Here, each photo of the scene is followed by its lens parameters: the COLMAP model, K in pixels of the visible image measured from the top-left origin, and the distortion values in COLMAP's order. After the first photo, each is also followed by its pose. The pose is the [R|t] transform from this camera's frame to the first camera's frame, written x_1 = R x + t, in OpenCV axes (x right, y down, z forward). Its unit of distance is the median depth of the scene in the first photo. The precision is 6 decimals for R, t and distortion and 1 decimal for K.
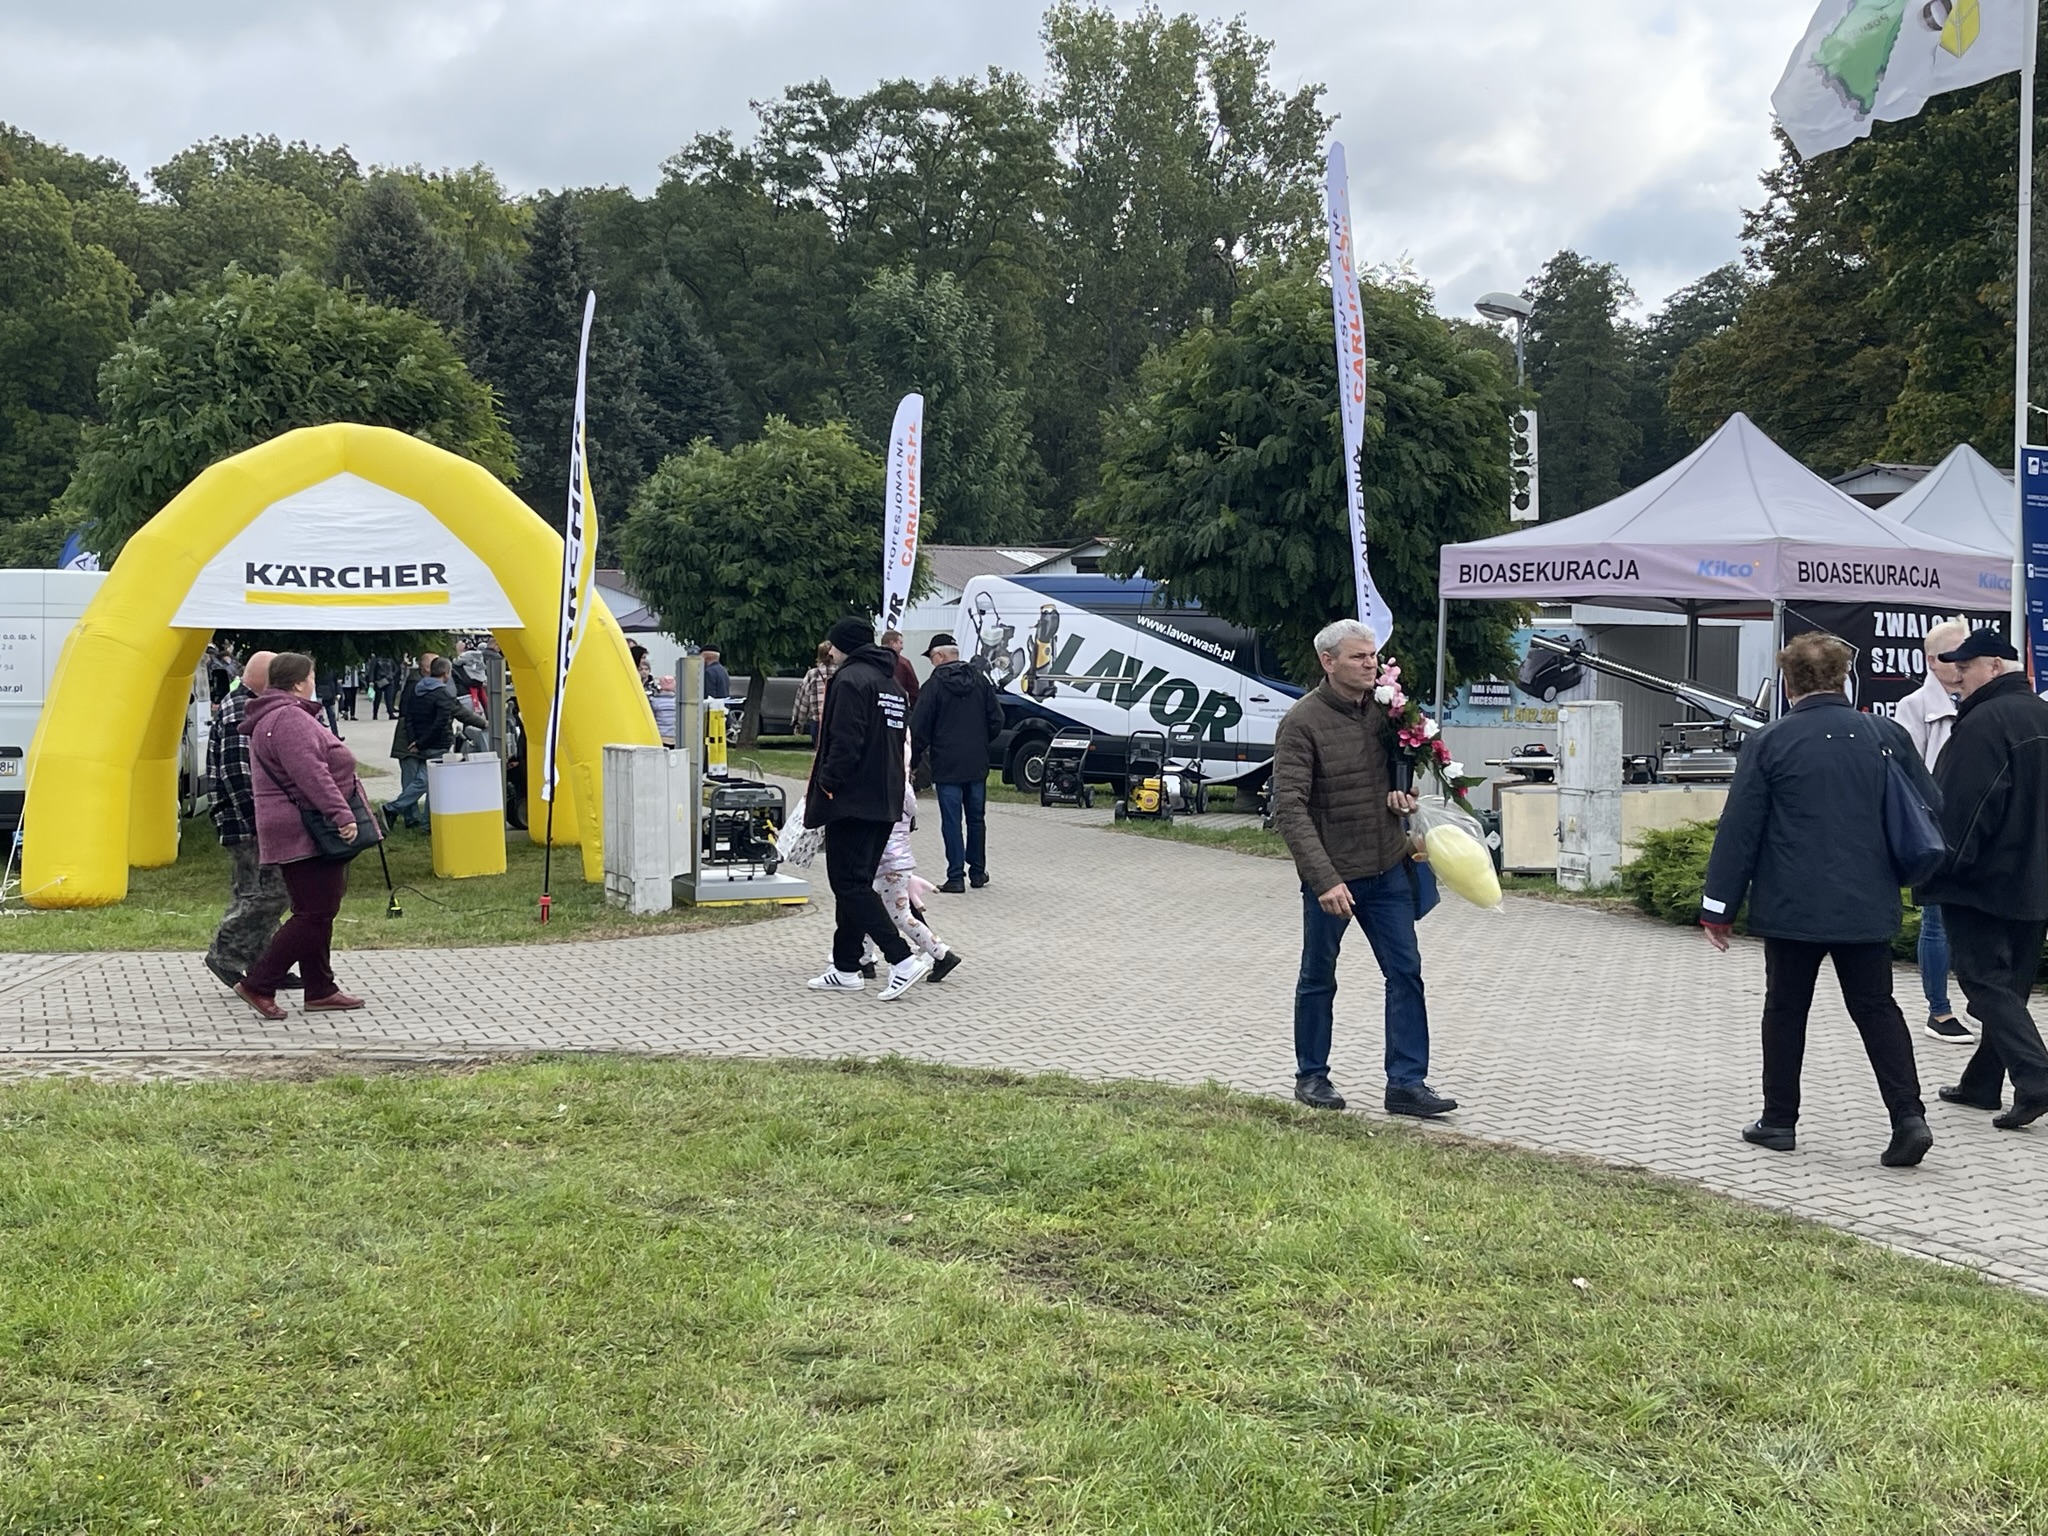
lens RADIAL K [[2759.0, 0, 1041.1], [0, 2759.0, 772.3], [0, 0, 1]] dist [0.176699, -0.633554]
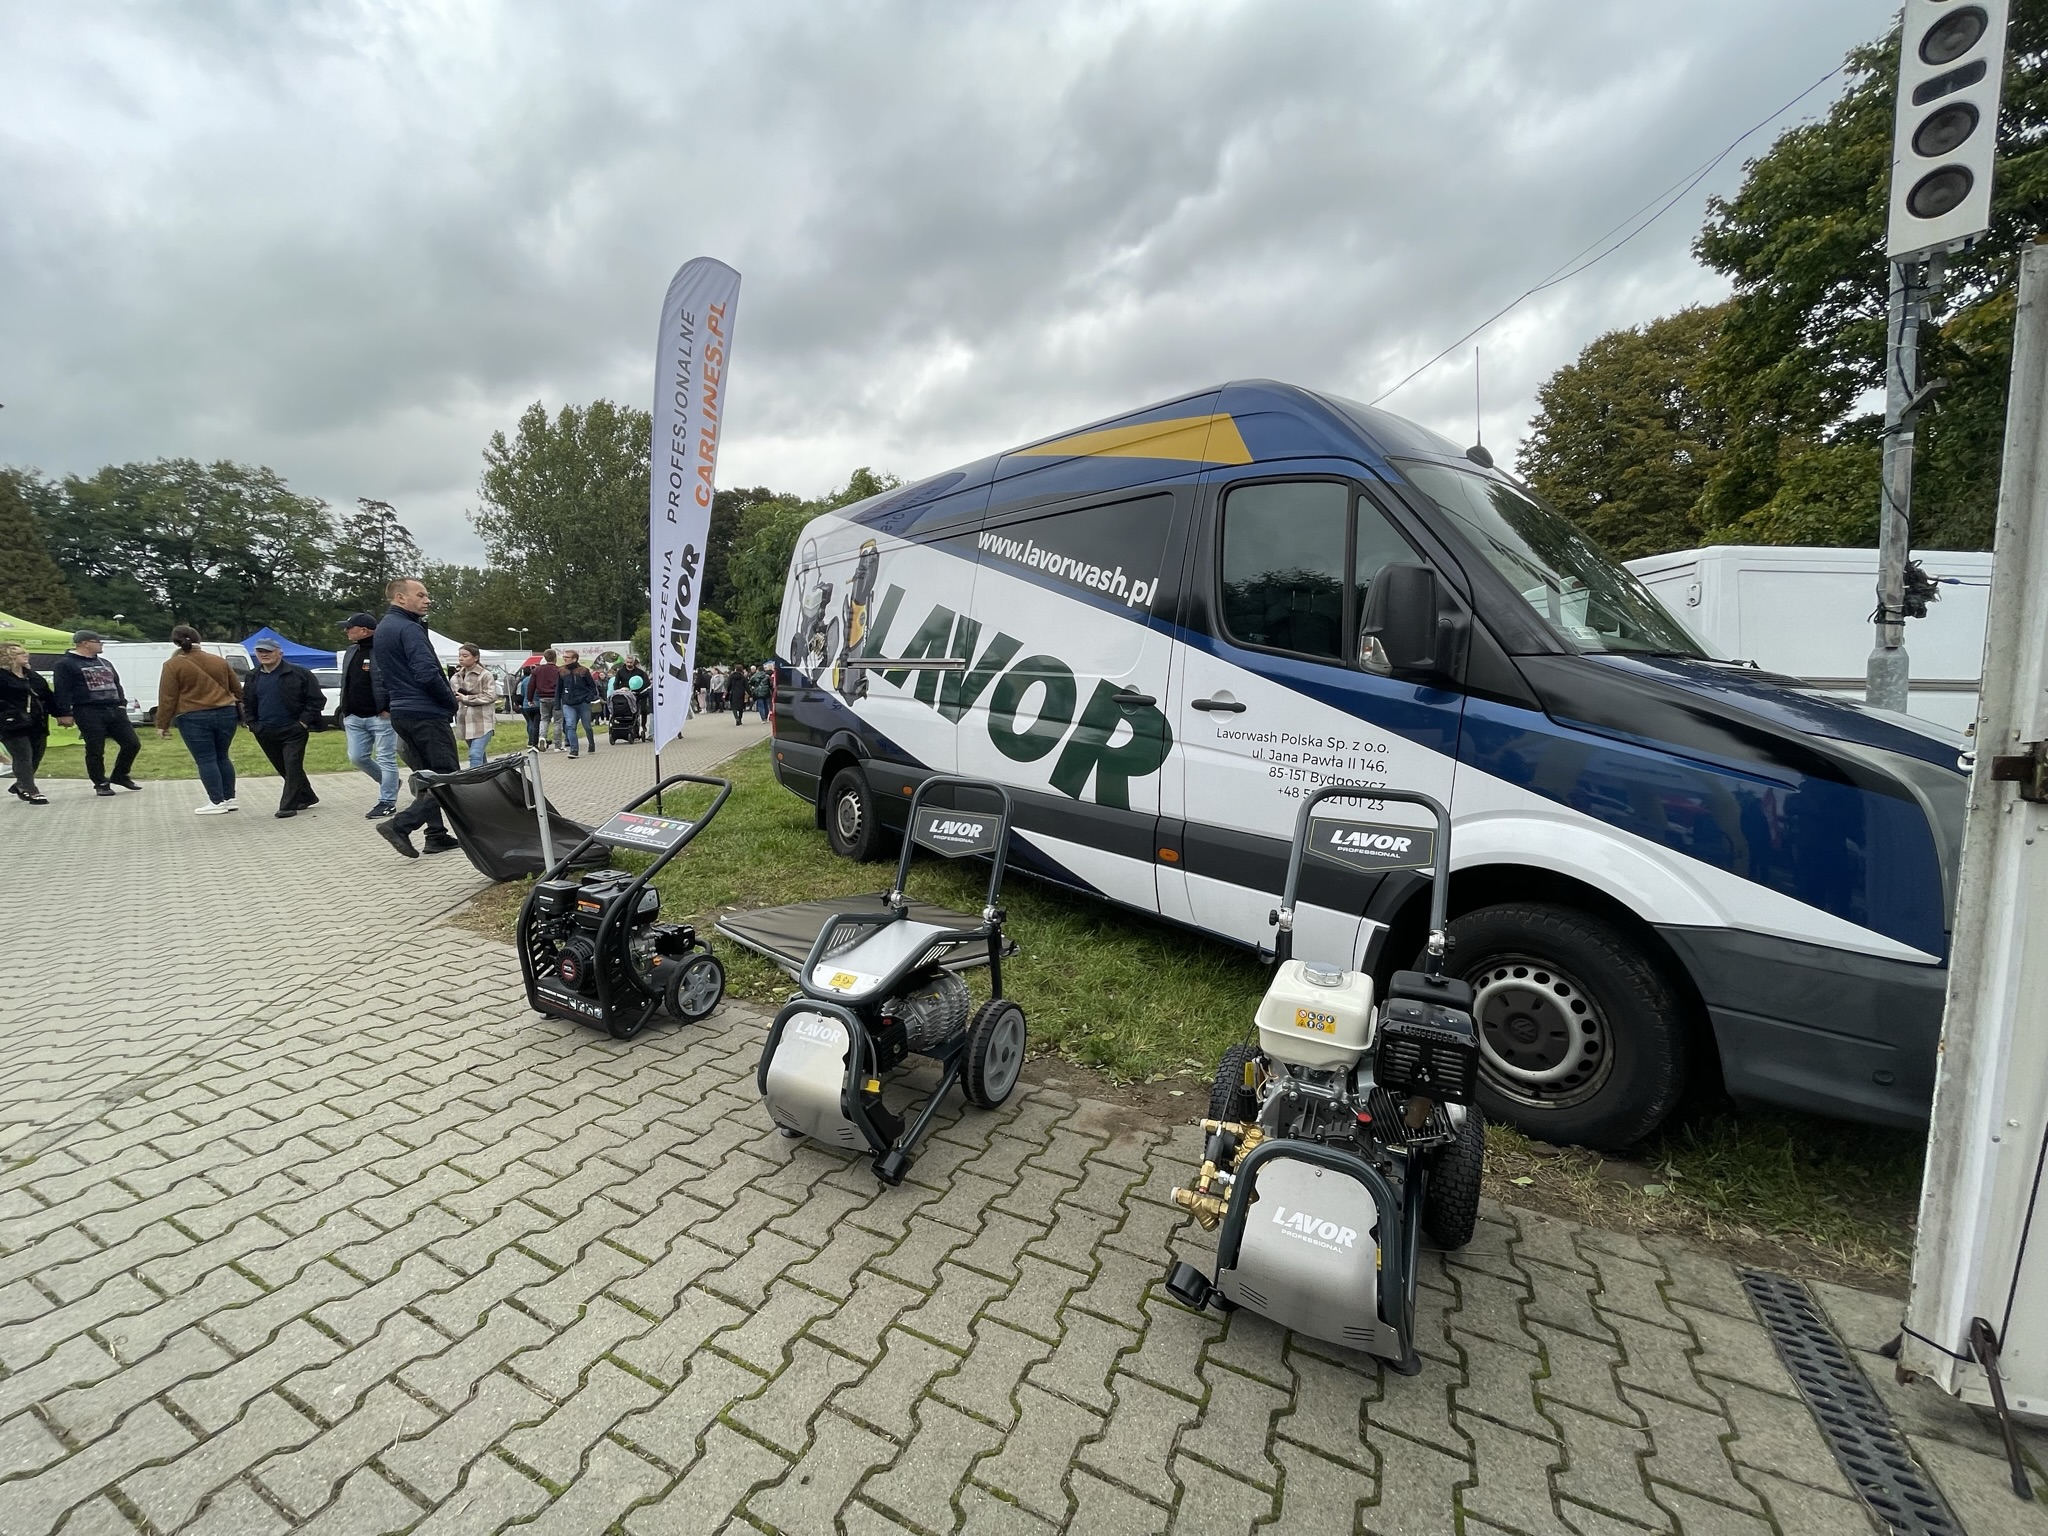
lens RADIAL K [[818.0, 0, 1023.7], [0, 818.0, 775.7], [0, 0, 1]] dist [-0.000034, 0.000251]
pose [[0.982973, 0.020982, -0.182548, 0.114851], [-0.008583, 0.997618, 0.068451, -0.037767], [0.183550, -0.065719, 0.980811, 1.385398]]
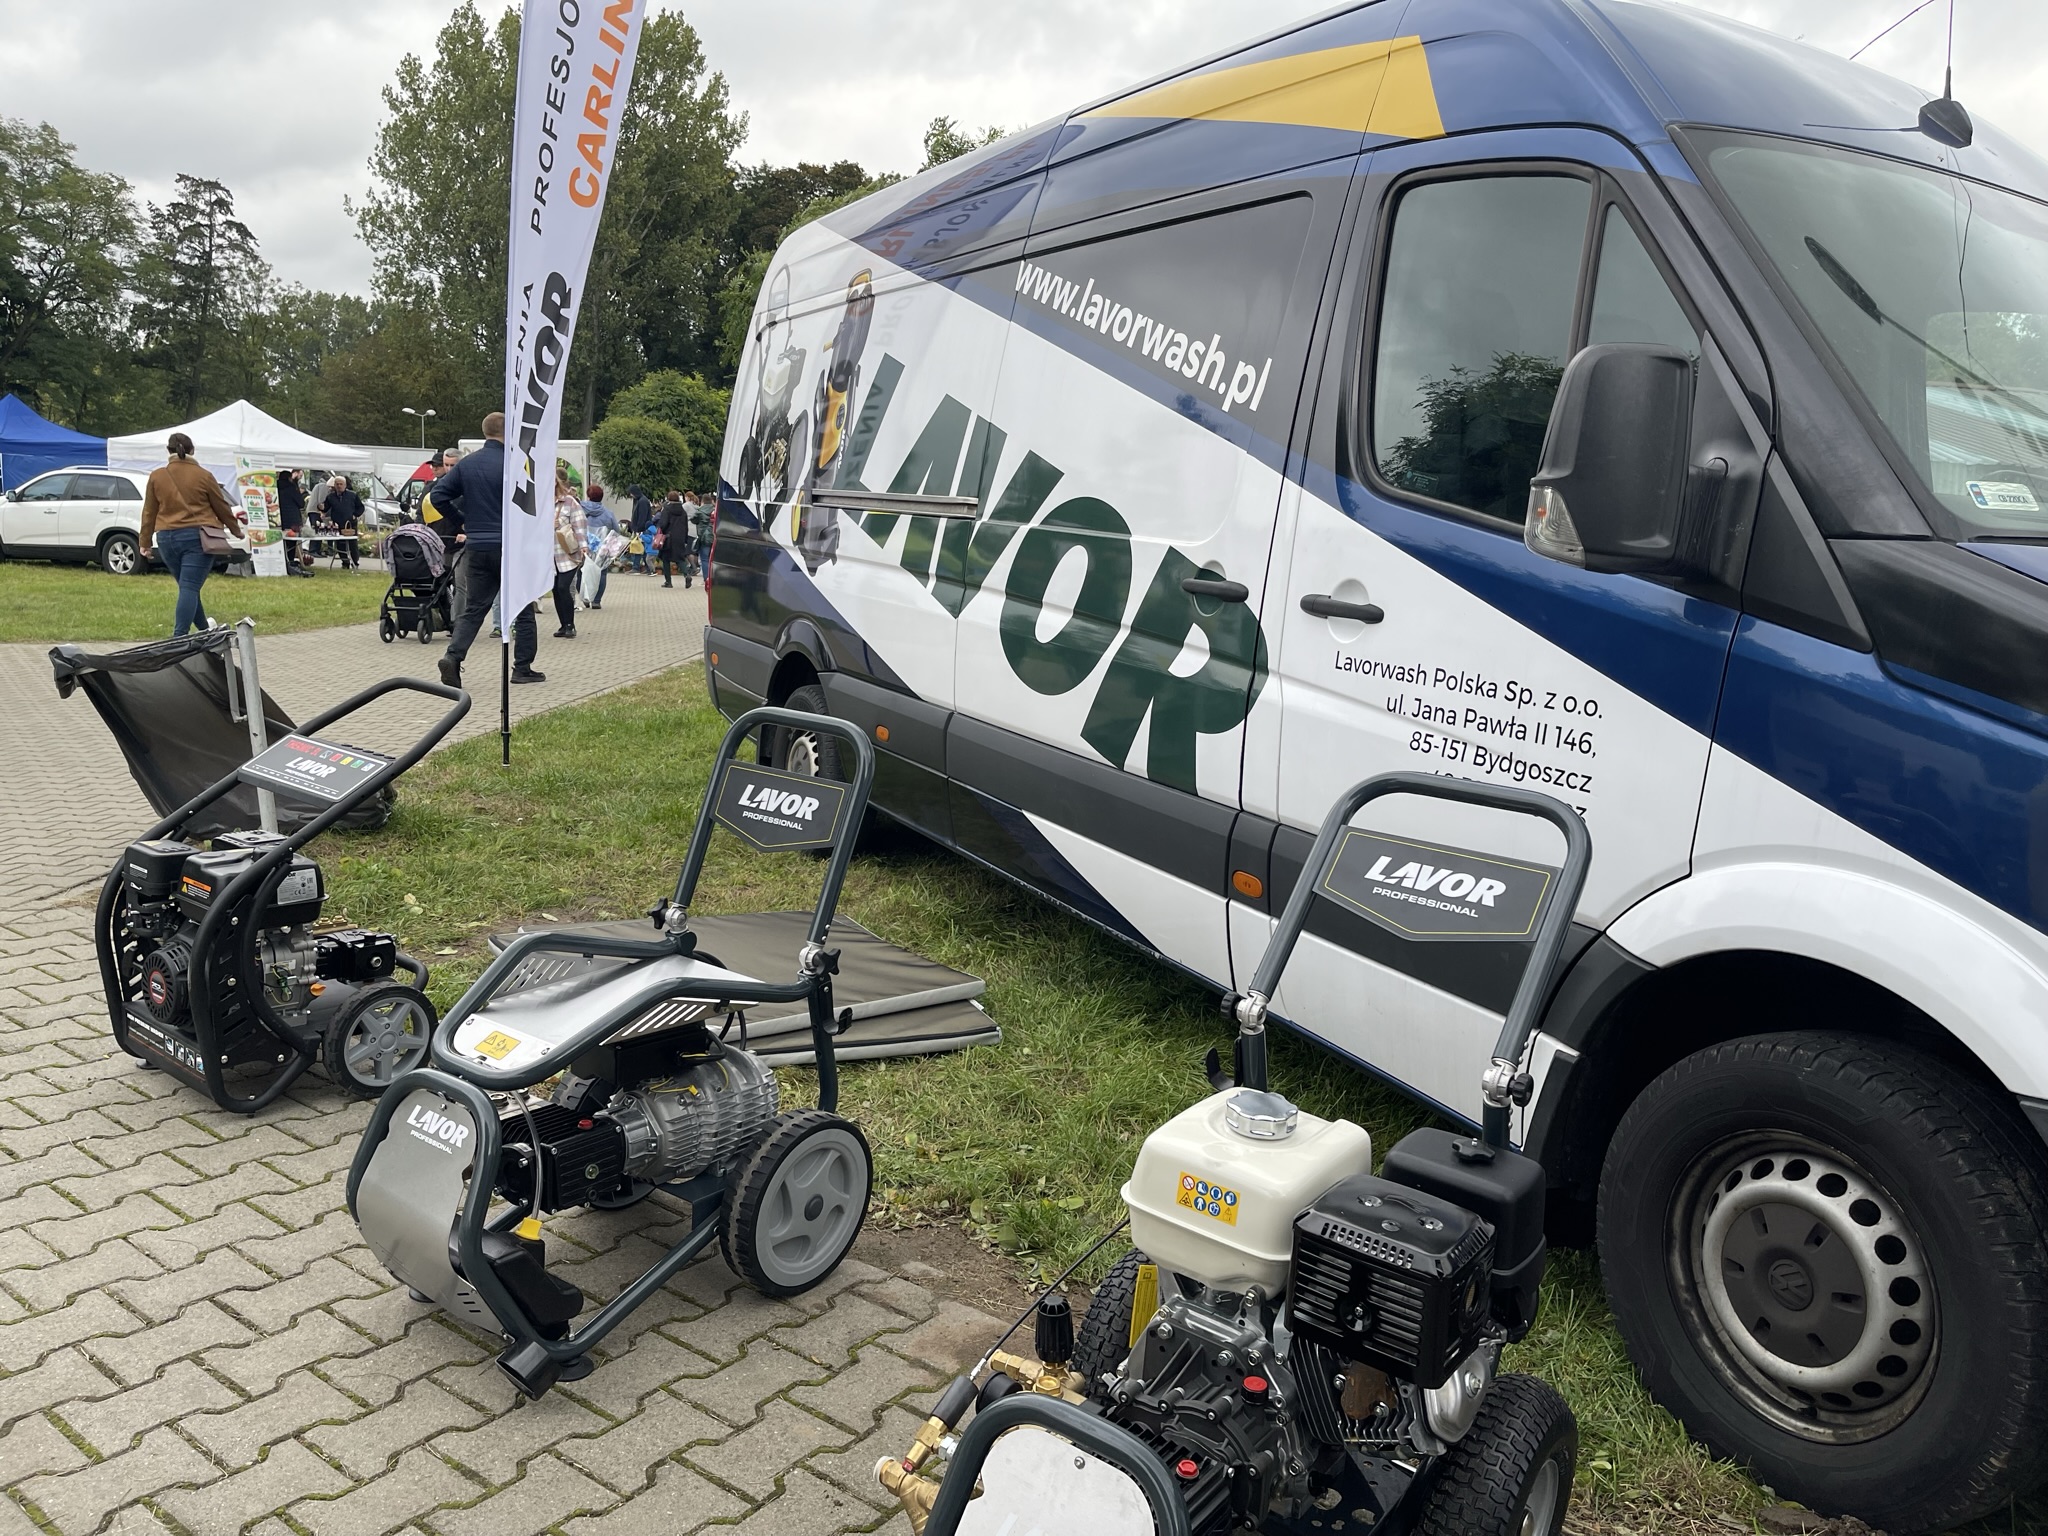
lens RADIAL K [[1534.3, 0, 1037.4], [0, 1534.3, 769.5], [0, 0, 1]] dist [0.075507, -0.095704]
pose [[0.933007, 0.094909, -0.347118, 0.151613], [-0.060017, 0.992124, 0.109949, -0.039962], [0.354819, -0.081750, 0.931354, 1.390625]]
